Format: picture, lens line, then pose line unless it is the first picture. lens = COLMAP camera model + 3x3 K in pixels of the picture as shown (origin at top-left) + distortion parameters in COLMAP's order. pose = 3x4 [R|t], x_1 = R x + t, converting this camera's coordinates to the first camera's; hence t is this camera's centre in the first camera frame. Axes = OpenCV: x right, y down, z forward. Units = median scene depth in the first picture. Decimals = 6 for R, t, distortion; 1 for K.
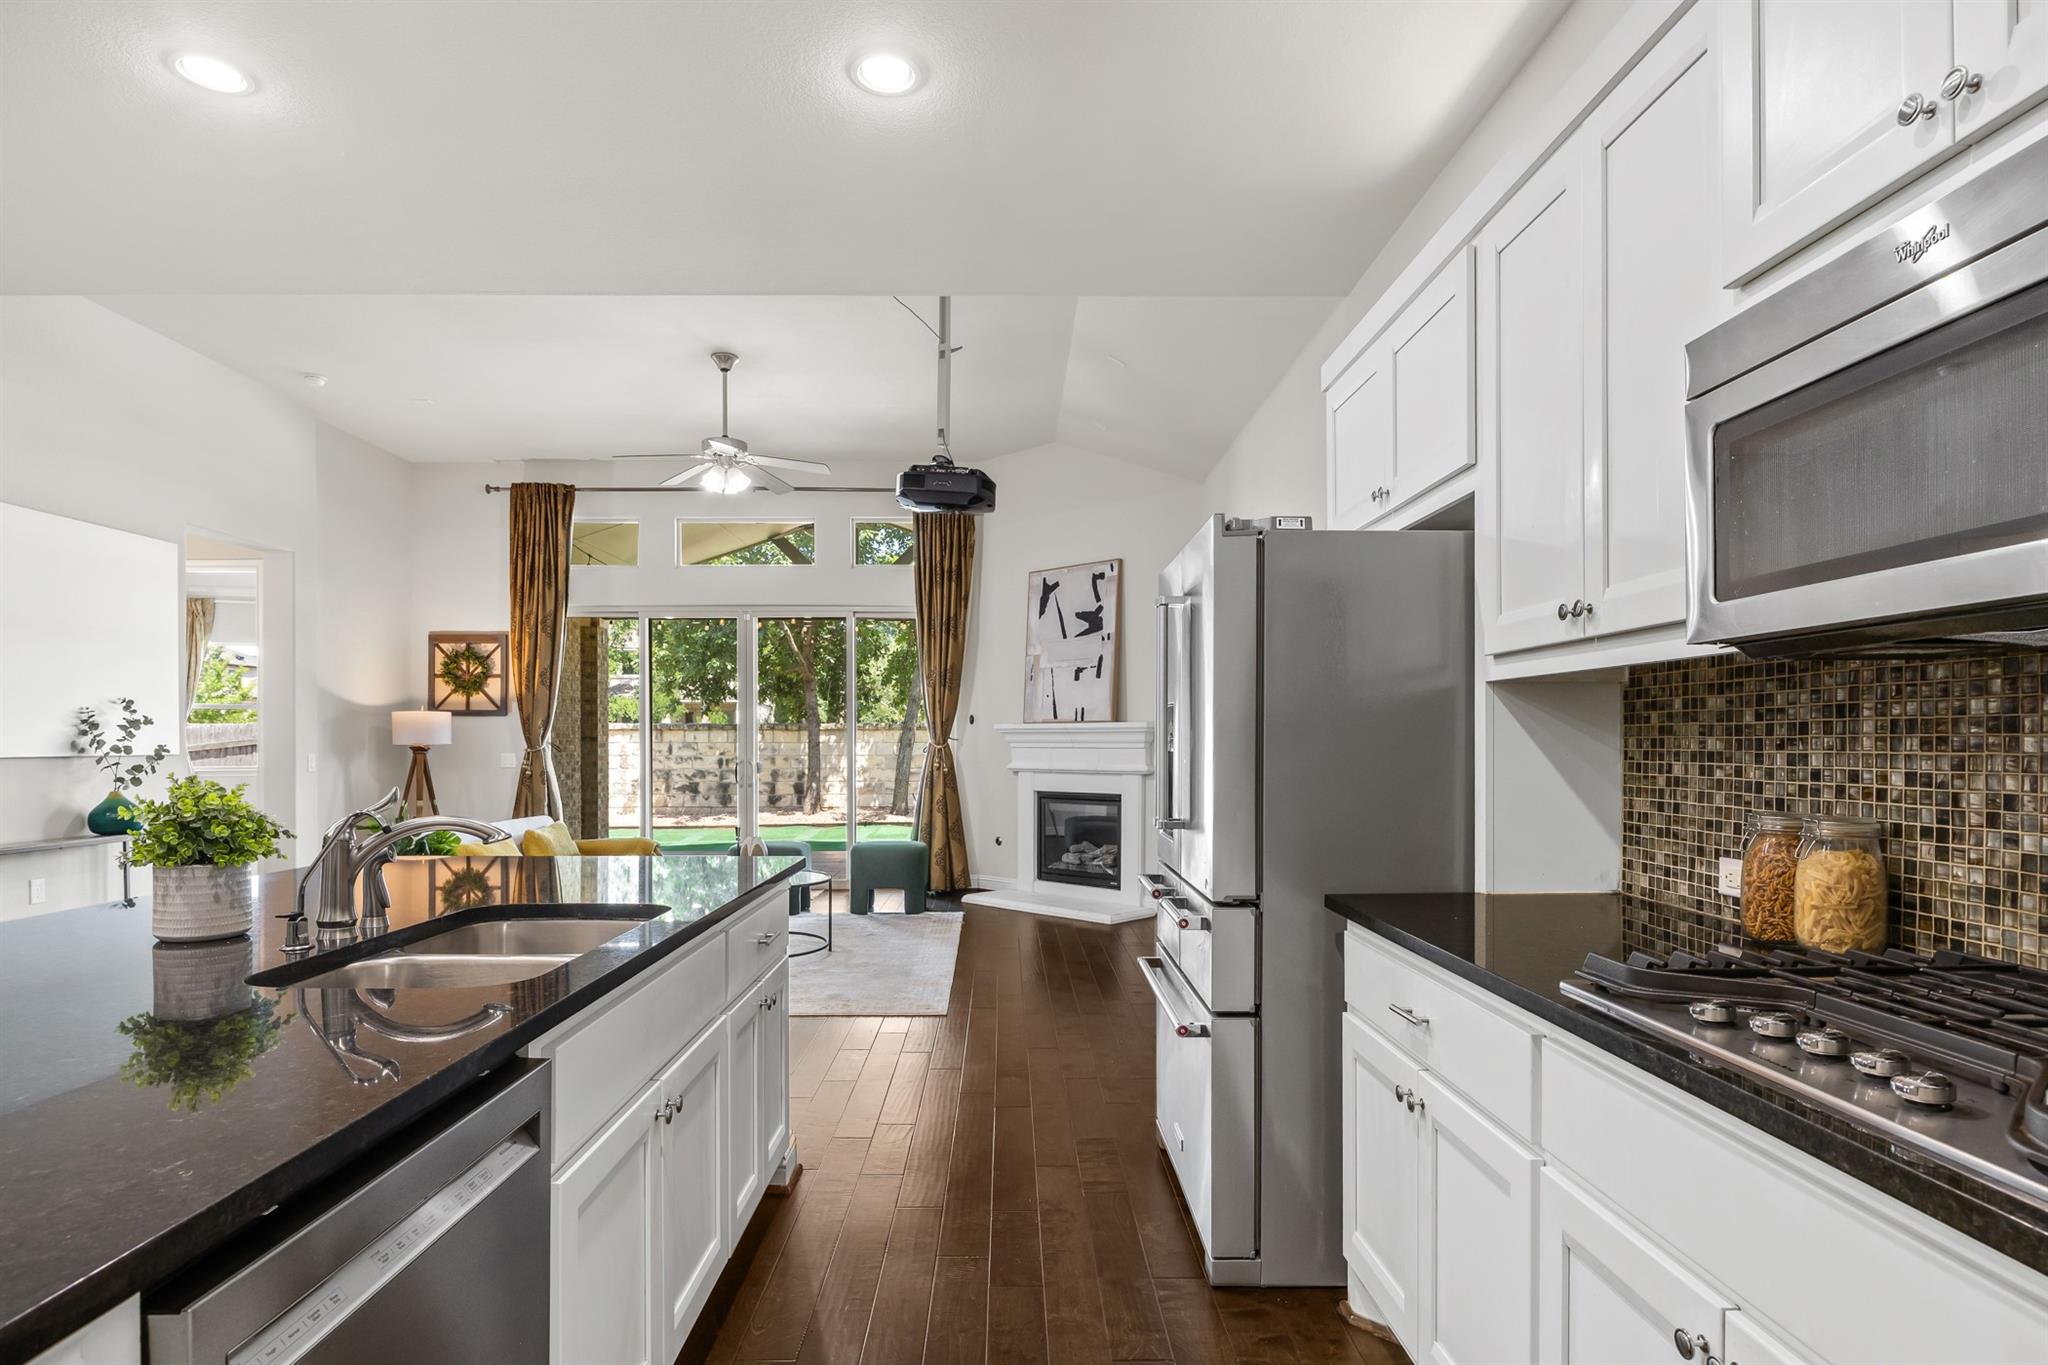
lens RADIAL K [[1067.9, 0, 1017.3], [0, 1067.9, 745.6], [0, 0, 1]] dist [0.001643, -0.005505]
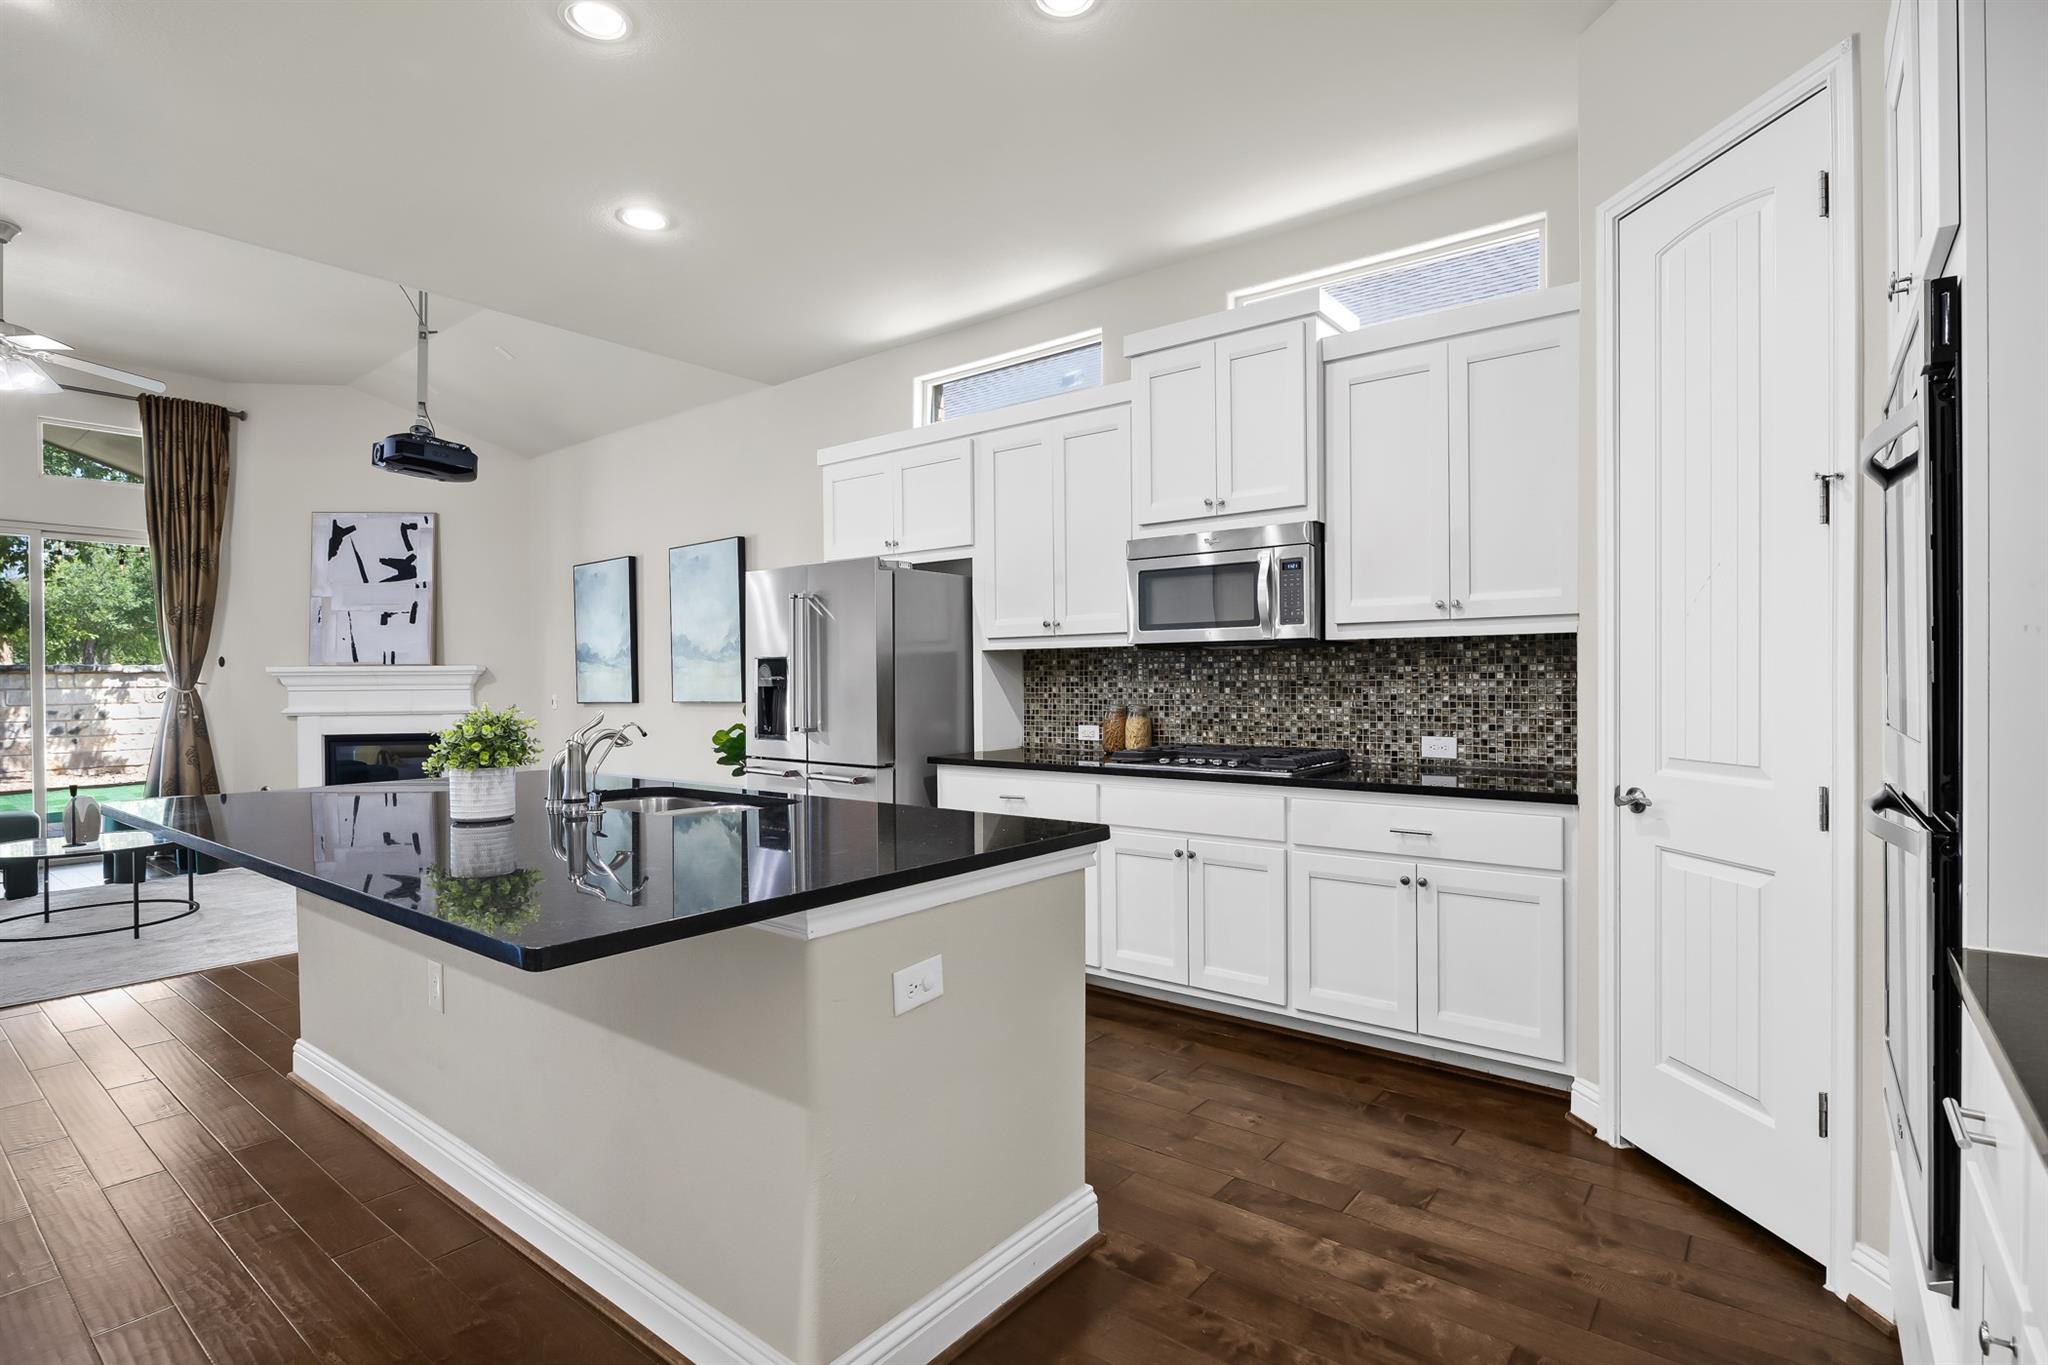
lens RADIAL K [[1006.5, 0, 1037.9], [0, 1006.5, 684.9], [0, 0, 1]] dist [-0.014154, 0.001414]
pose [[0.629996, -0.010023, 0.776534, -0.290863], [0.011669, 0.999926, 0.003439, 0.000724], [-0.776511, 0.006895, 0.630066, -0.093257]]
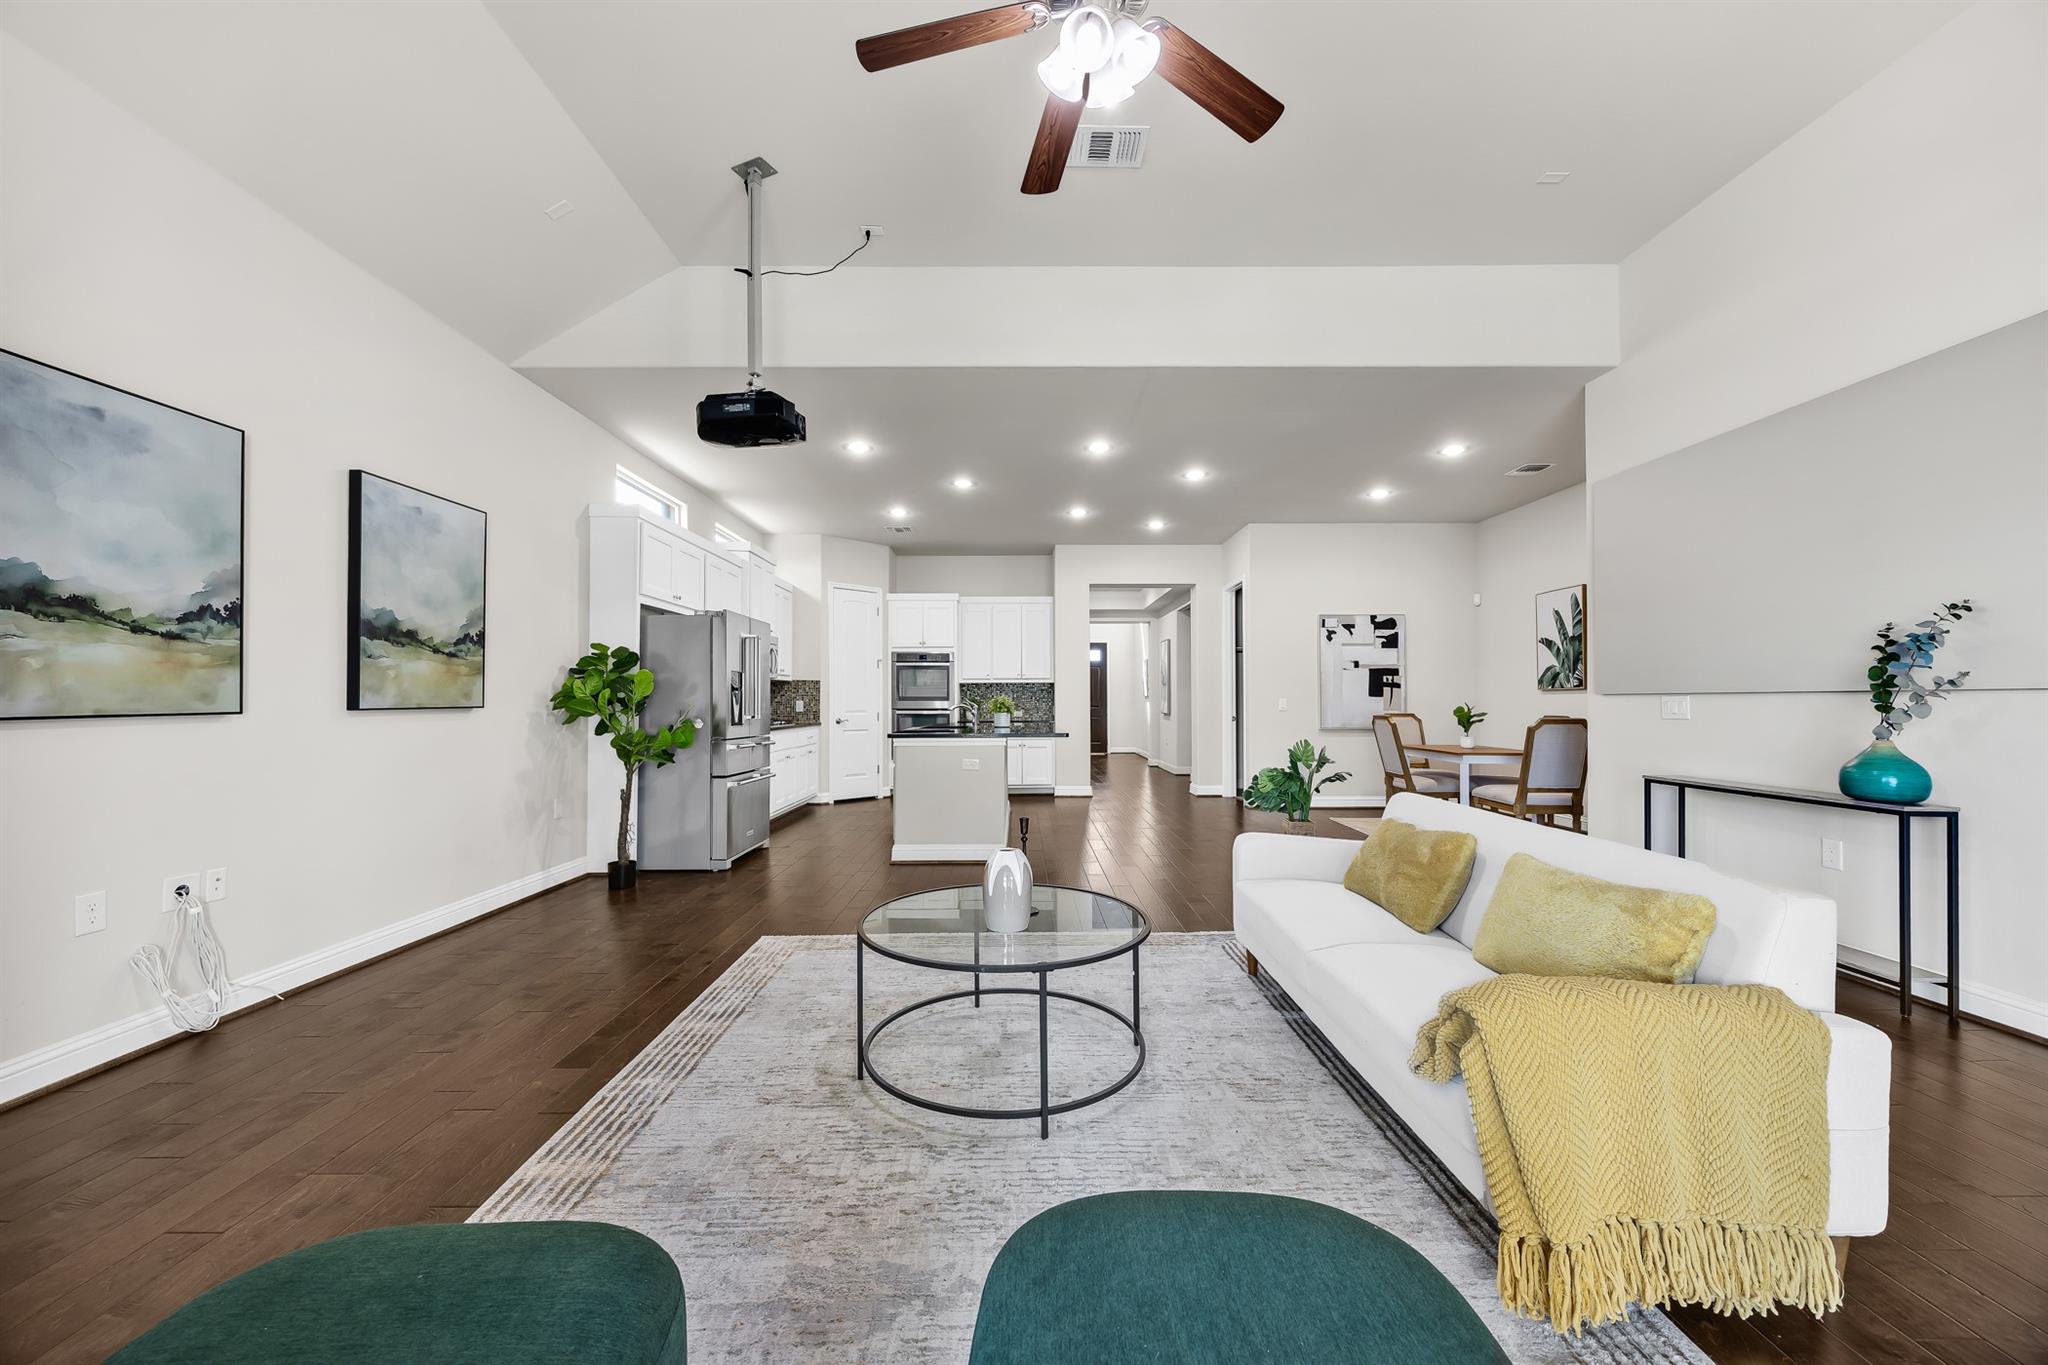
lens RADIAL K [[791.6, 0, 1010.2], [0, 791.6, 689.9], [0, 0, 1]] dist [0.001784, 0.000292]
pose [[-0.999803, 0.002387, 0.019724, -0.192459], [0.002164, 0.999934, -0.011315, 0.010012], [-0.019749, -0.011270, -0.999741, 1.055406]]
